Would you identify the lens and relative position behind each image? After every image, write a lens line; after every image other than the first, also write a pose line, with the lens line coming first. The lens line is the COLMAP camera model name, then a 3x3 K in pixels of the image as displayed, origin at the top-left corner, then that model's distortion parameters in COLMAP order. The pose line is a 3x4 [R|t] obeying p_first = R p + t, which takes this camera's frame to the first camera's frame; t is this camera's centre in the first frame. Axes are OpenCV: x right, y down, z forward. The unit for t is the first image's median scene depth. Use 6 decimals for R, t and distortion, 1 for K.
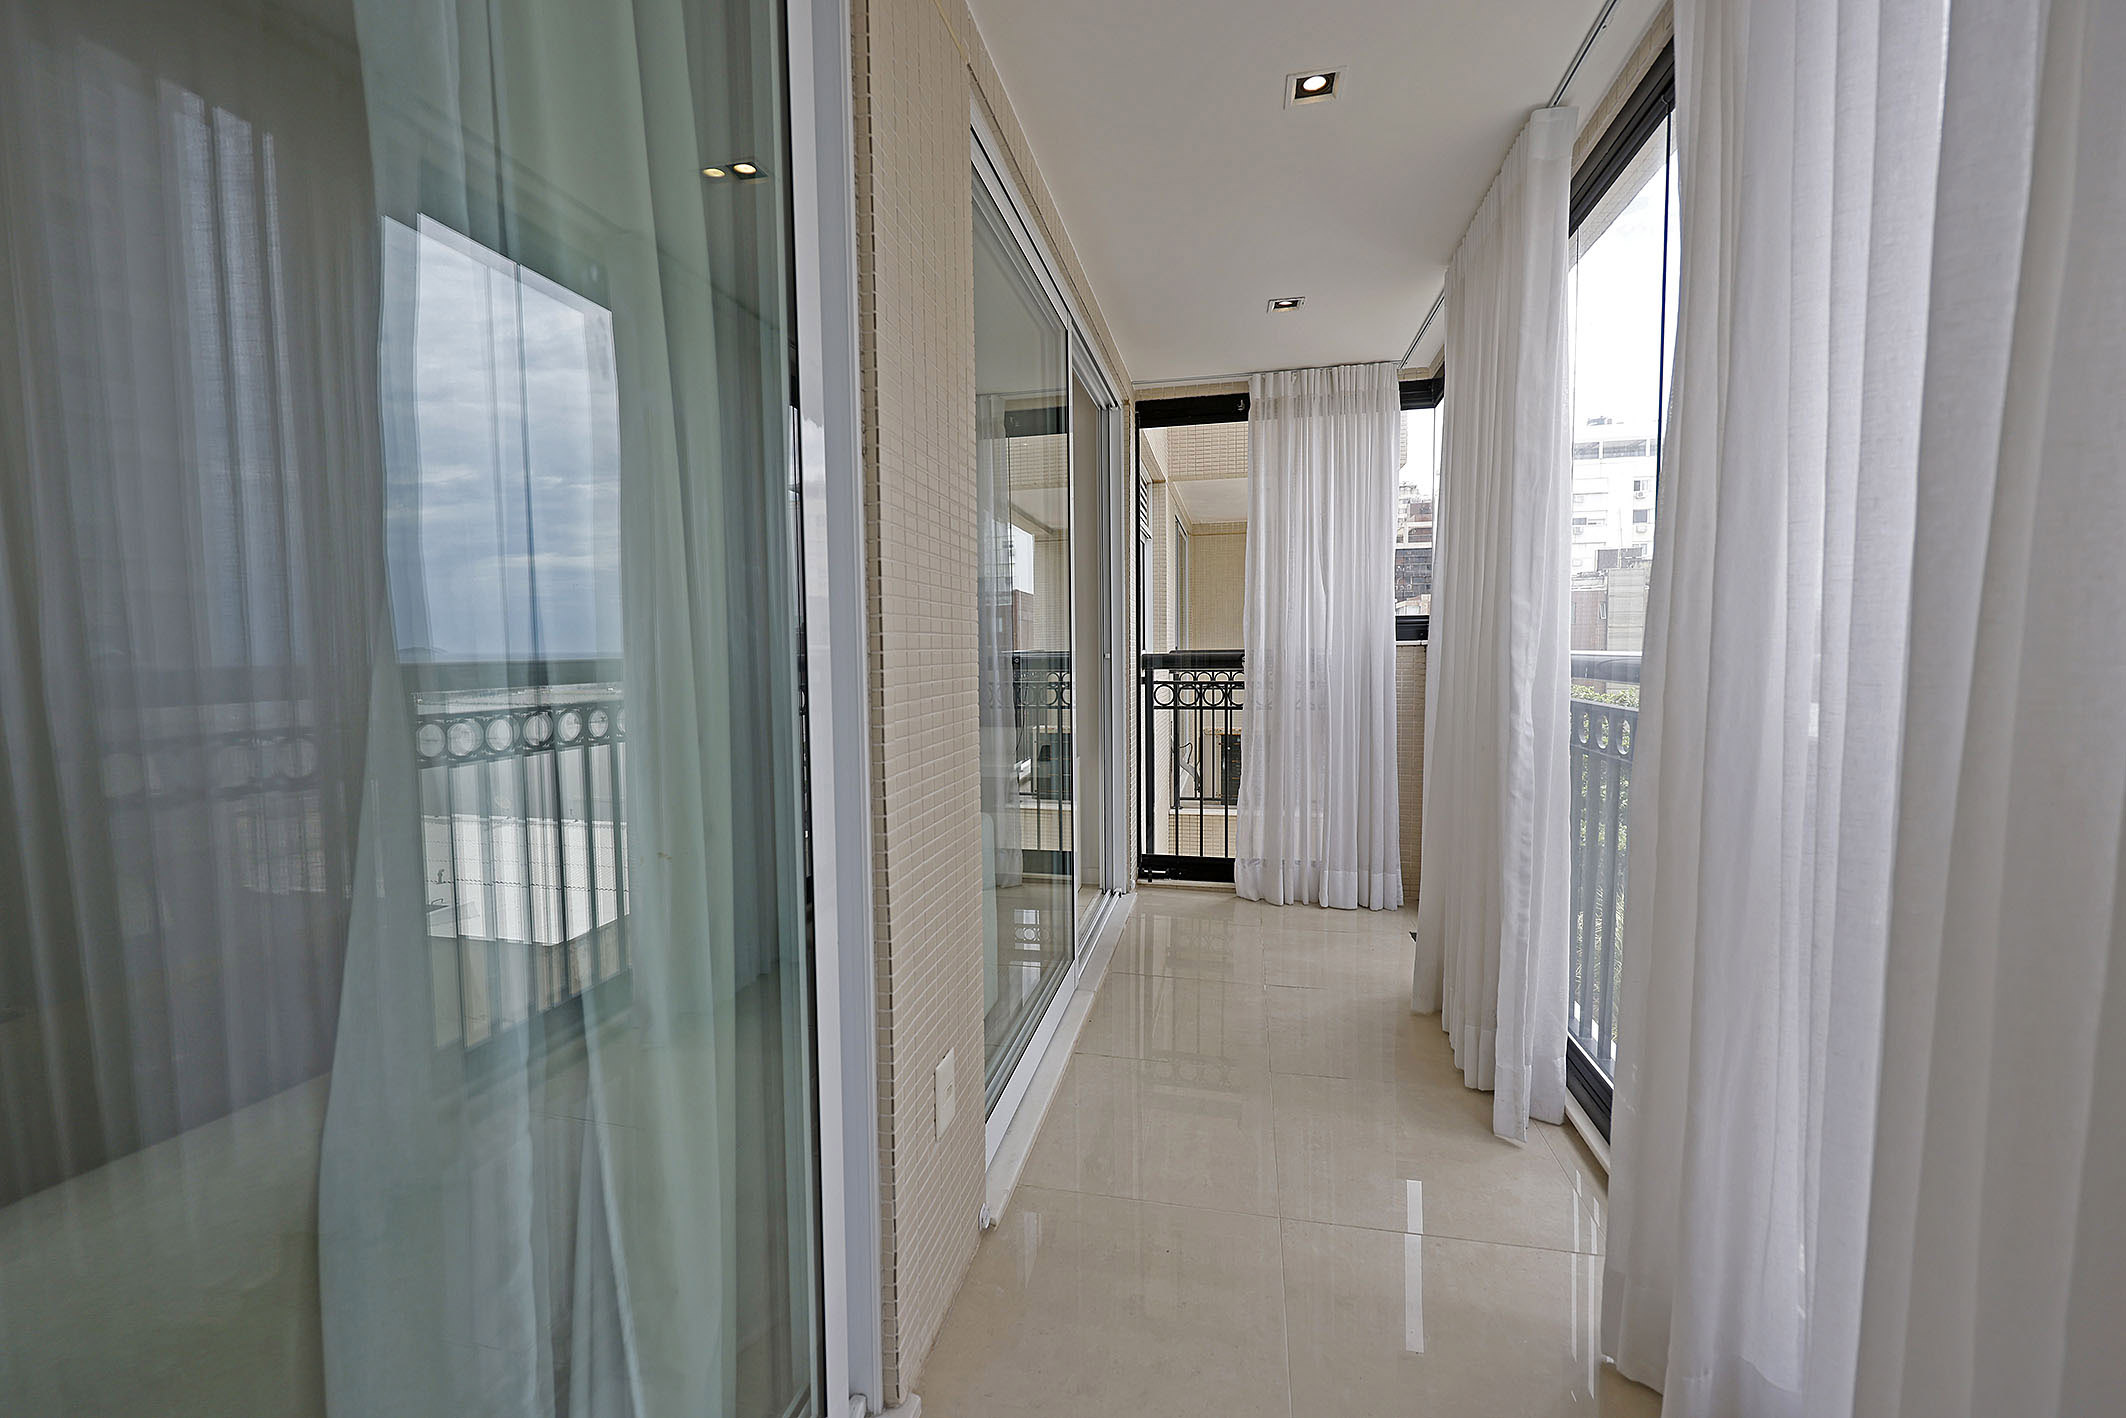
lens RADIAL K [[851.8, 0, 1059.1], [0, 851.8, 701.6], [0, 0, 1]] dist [0.000493, 0.000131]
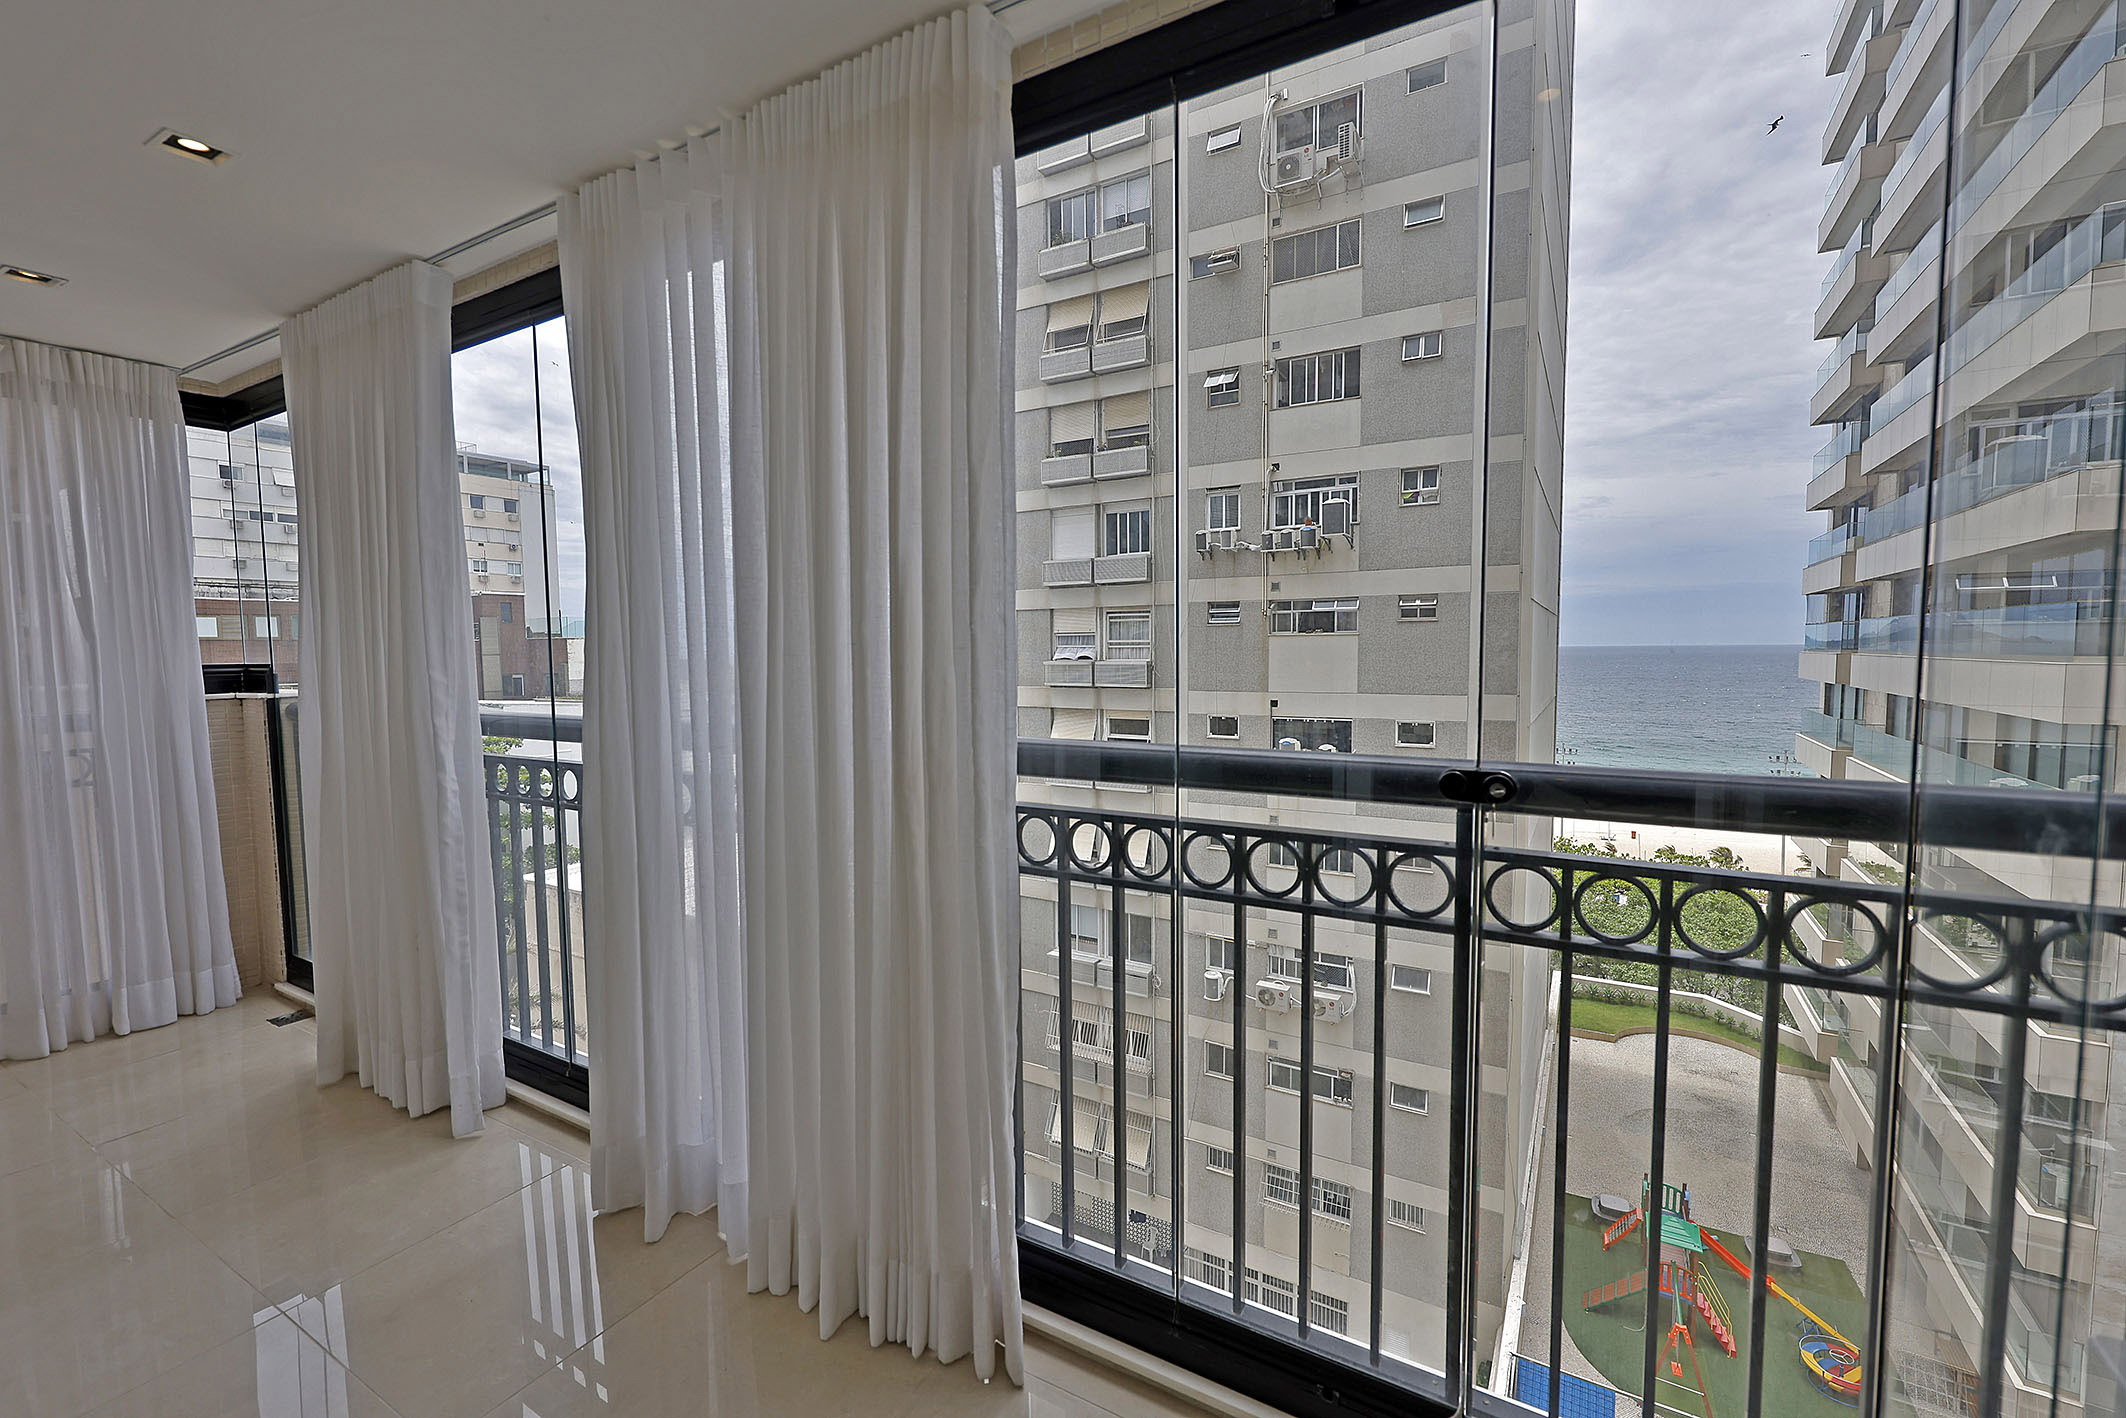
lens RADIAL K [[904.2, 0, 1056.4], [0, 904.2, 711.6], [0, 0, 1]] dist [-0.000029, -0.000439]
pose [[0.319692, -0.060301, 0.945601, -0.256741], [0.067782, 0.996872, 0.040654, -0.044572], [-0.945094, 0.051098, 0.322779, -0.139084]]
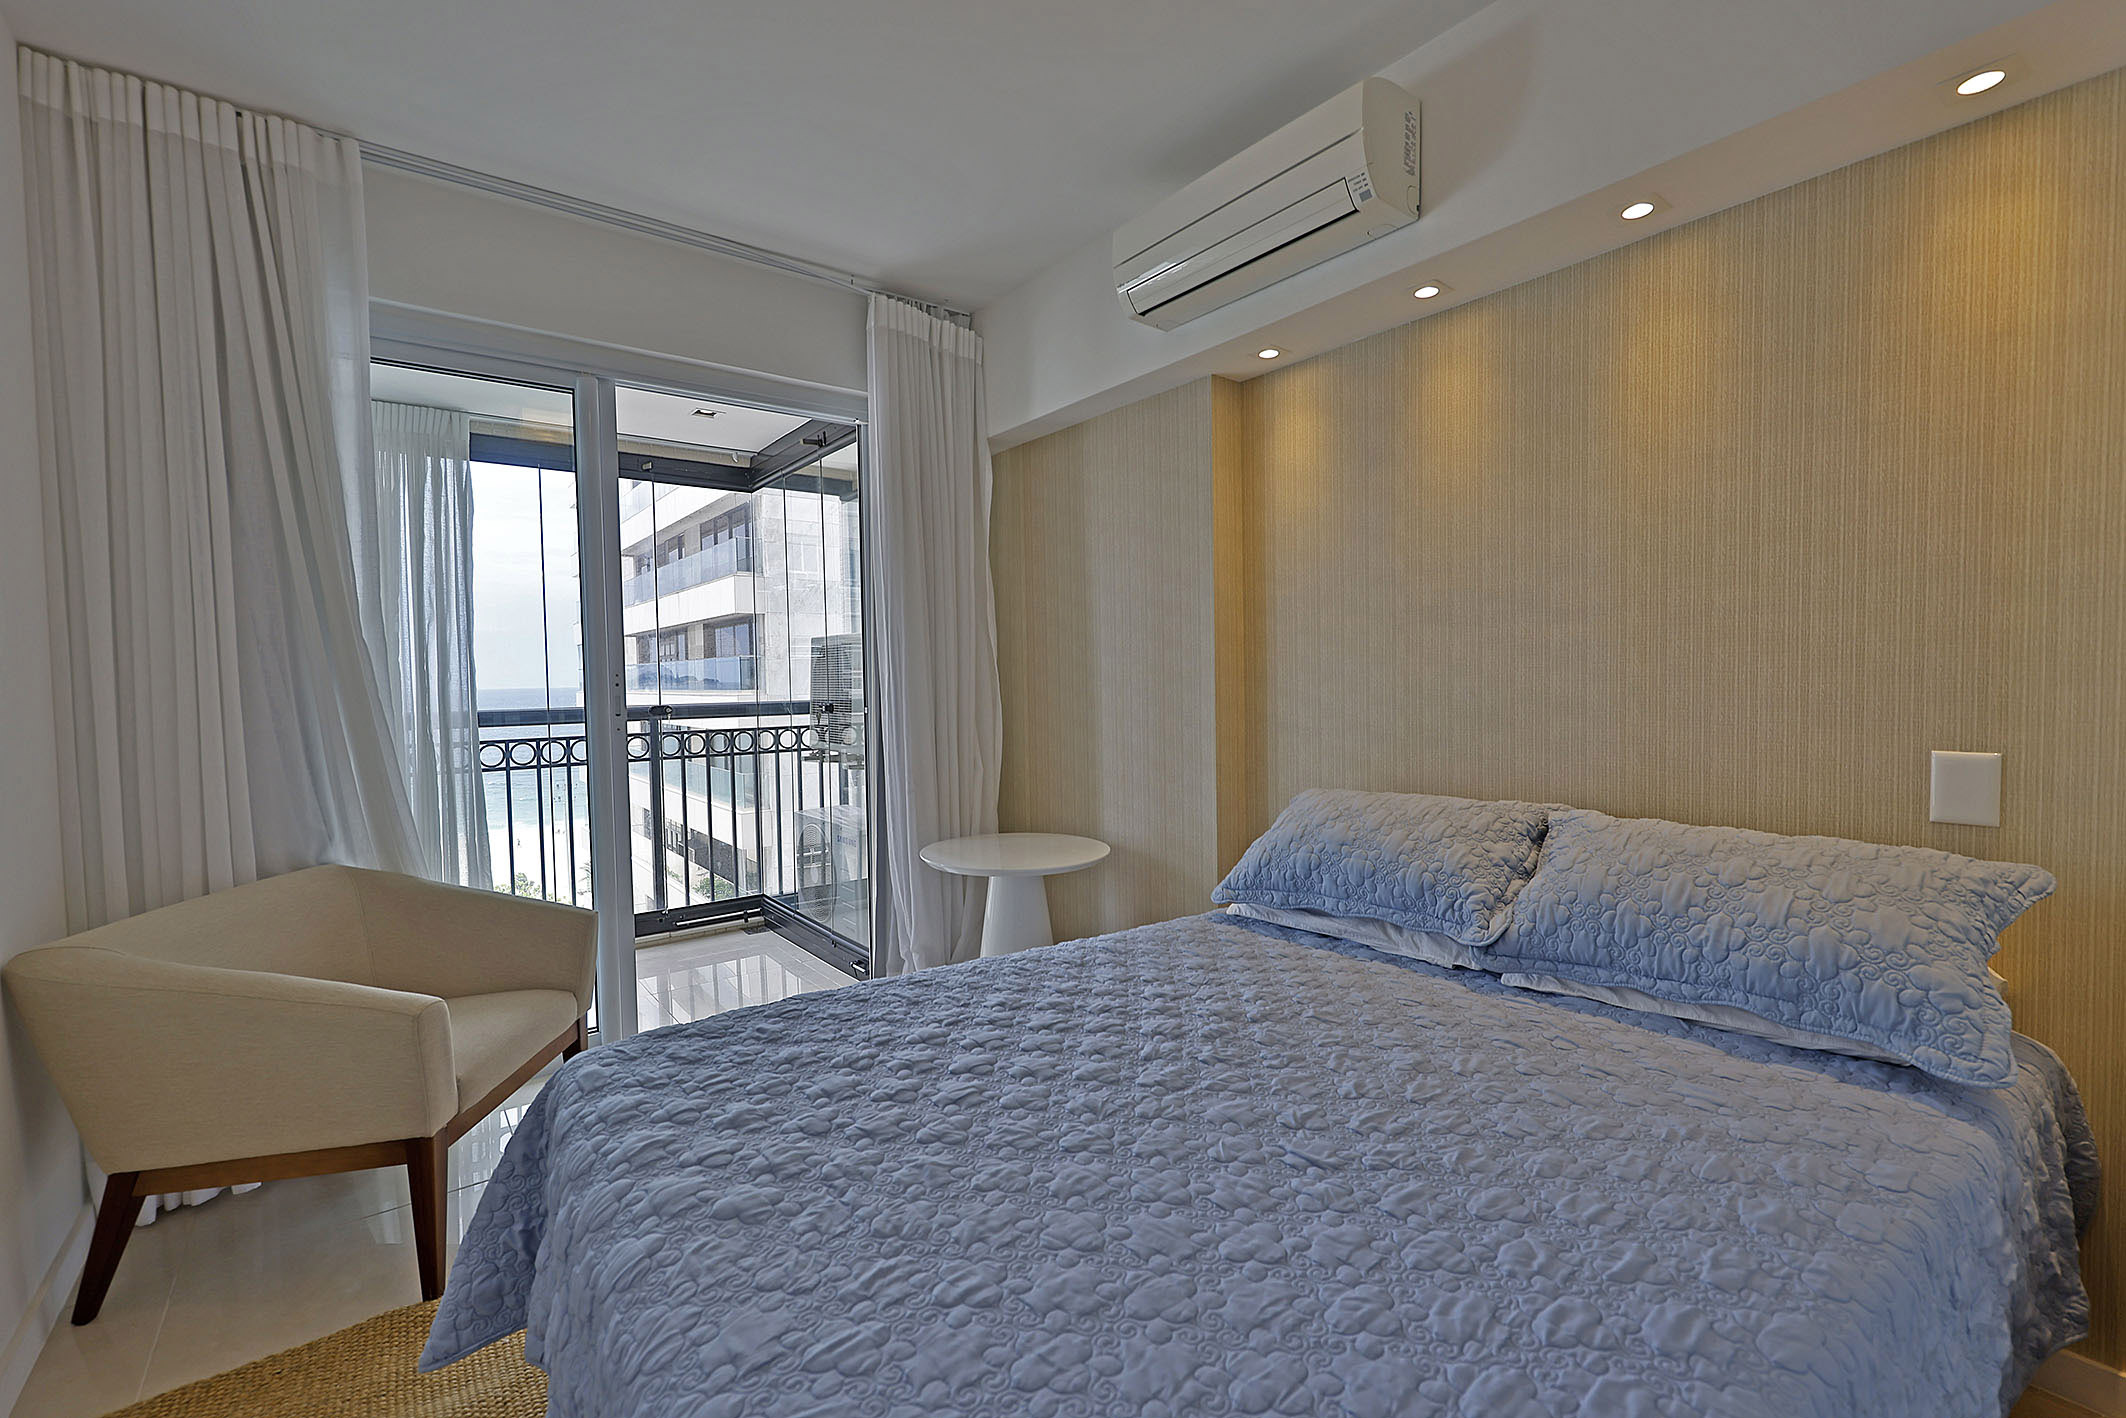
lens RADIAL K [[903.5, 0, 1063.0], [0, 903.5, 709.0], [0, 0, 1]] dist [0.001091, -0.000160]
pose [[-0.764133, -0.000690, 0.645059, -1.314246], [0.067874, 0.994362, 0.081467, -0.054623], [-0.641478, 0.106034, -0.759778, 0.565406]]
